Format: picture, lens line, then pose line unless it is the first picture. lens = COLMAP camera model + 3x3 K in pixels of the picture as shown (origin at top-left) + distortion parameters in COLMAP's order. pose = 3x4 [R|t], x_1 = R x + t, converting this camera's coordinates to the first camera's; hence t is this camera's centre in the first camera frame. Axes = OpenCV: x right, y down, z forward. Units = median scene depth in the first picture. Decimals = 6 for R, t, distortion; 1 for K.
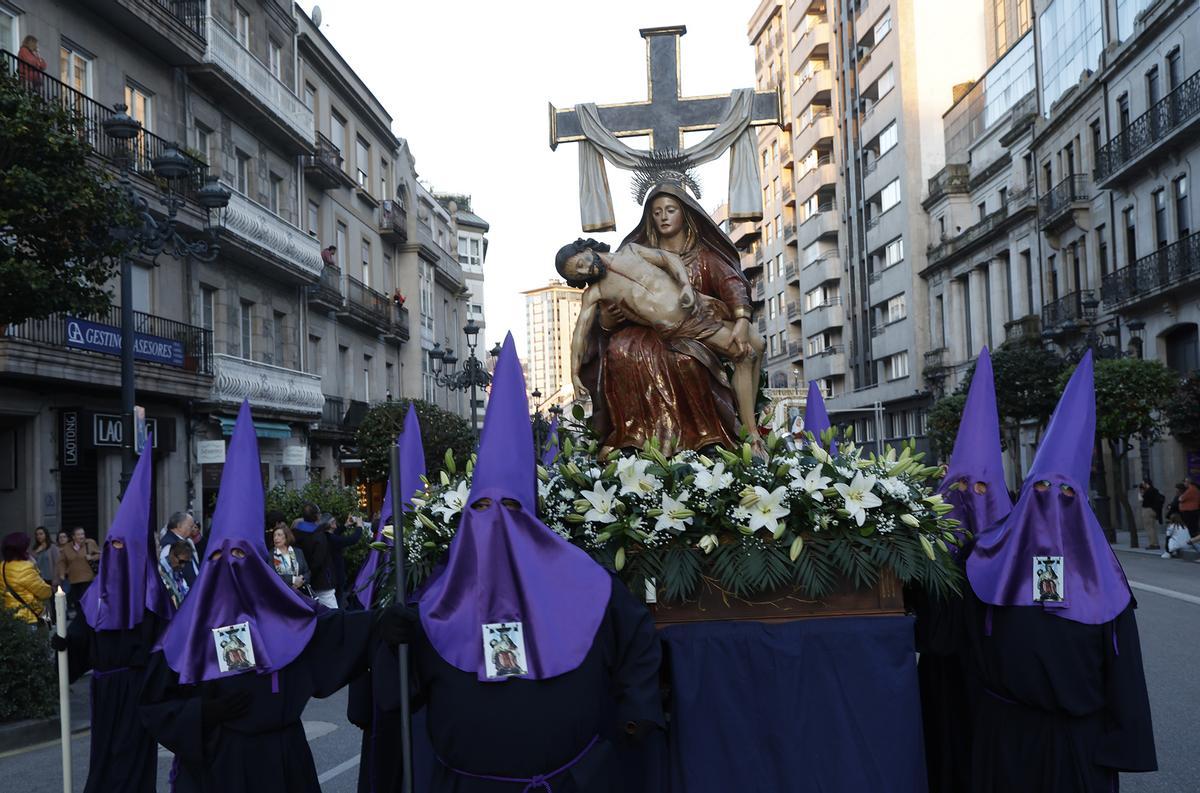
lens RADIAL K [[1399.3, 0, 602.6], [0, 1399.3, 388.7], [0, 0, 1]] dist [0.038257, 0.000000]
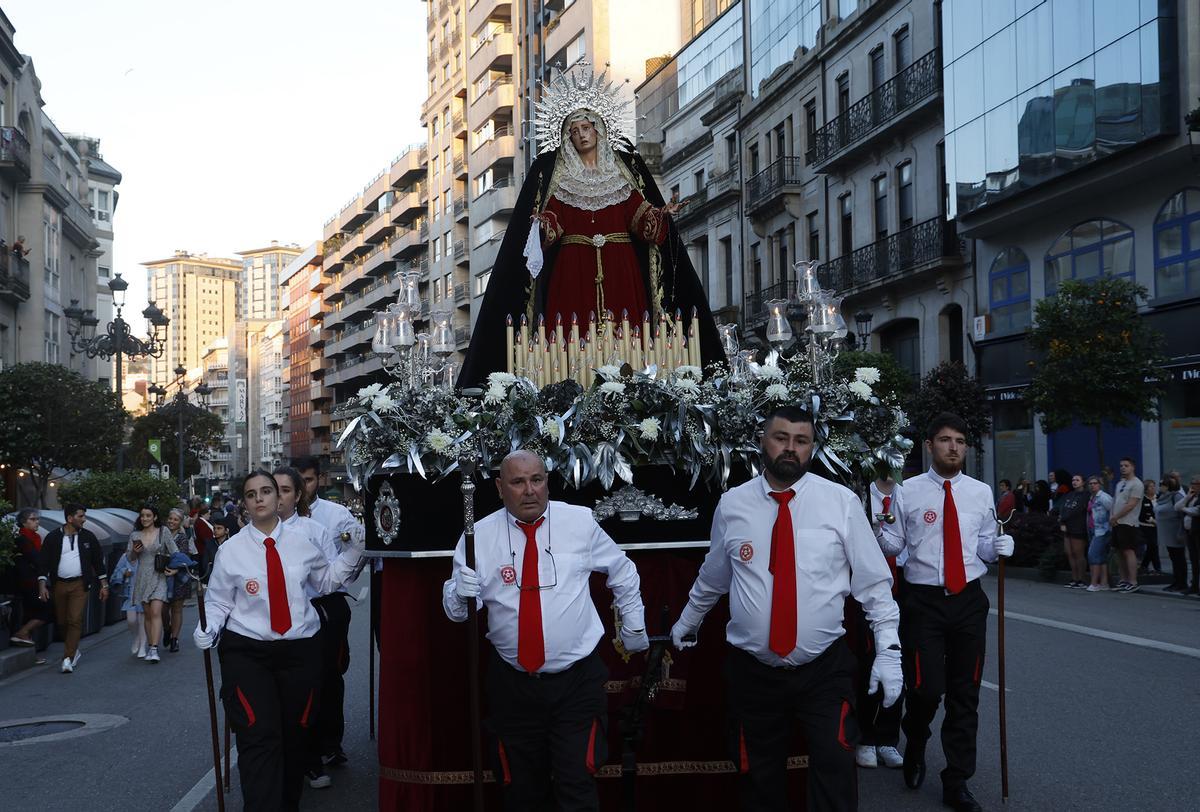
lens RADIAL K [[1498.1, 0, 592.9], [0, 1498.1, 406.7], [0, 0, 1]] dist [-0.002385, 0.000000]
pose [[0.971244, 0.030620, 0.236109, -0.018947], [-0.034492, 0.999329, 0.012285, 0.005717], [-0.235574, -0.020076, 0.971649, 0.053518]]
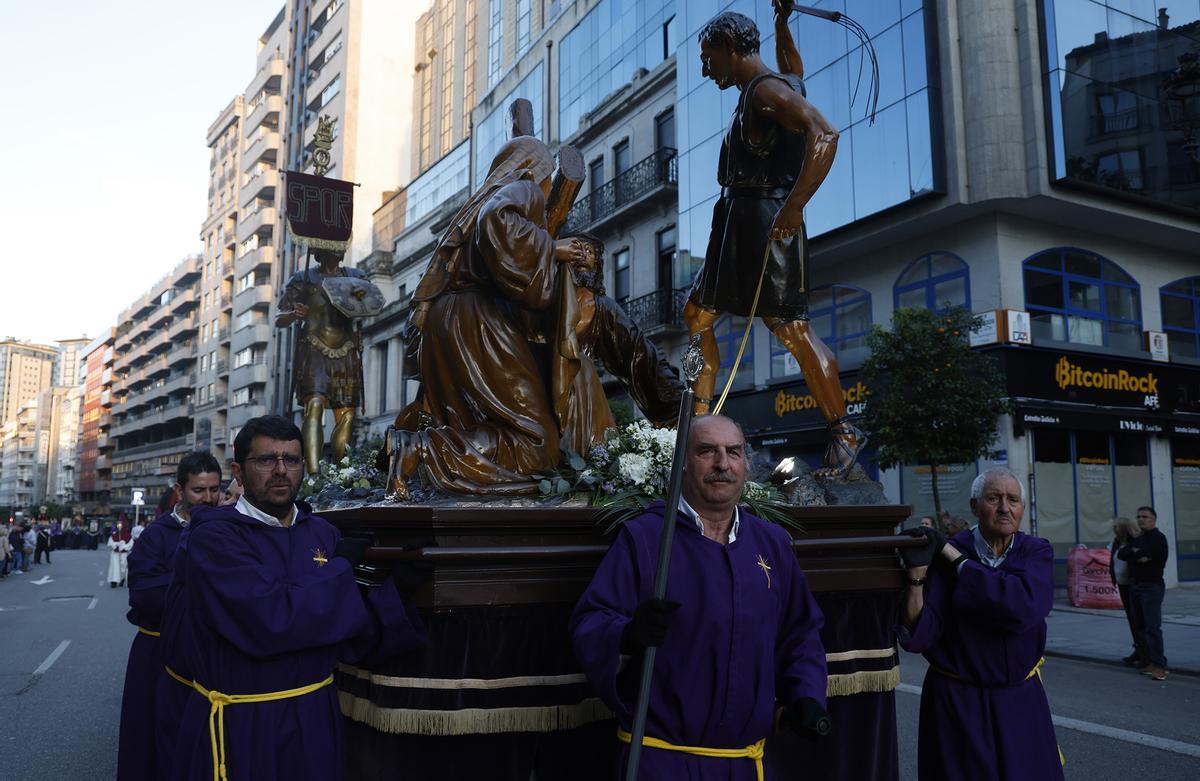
lens RADIAL K [[995.2, 0, 599.2], [0, 995.2, 375.2], [0, 0, 1]] dist [-0.081853, 0.025323]
pose [[0.866533, 0.103683, 0.488232, 0.013879], [-0.065104, 0.993308, -0.095396, 0.018907], [-0.494856, 0.050878, 0.867485, 0.248377]]
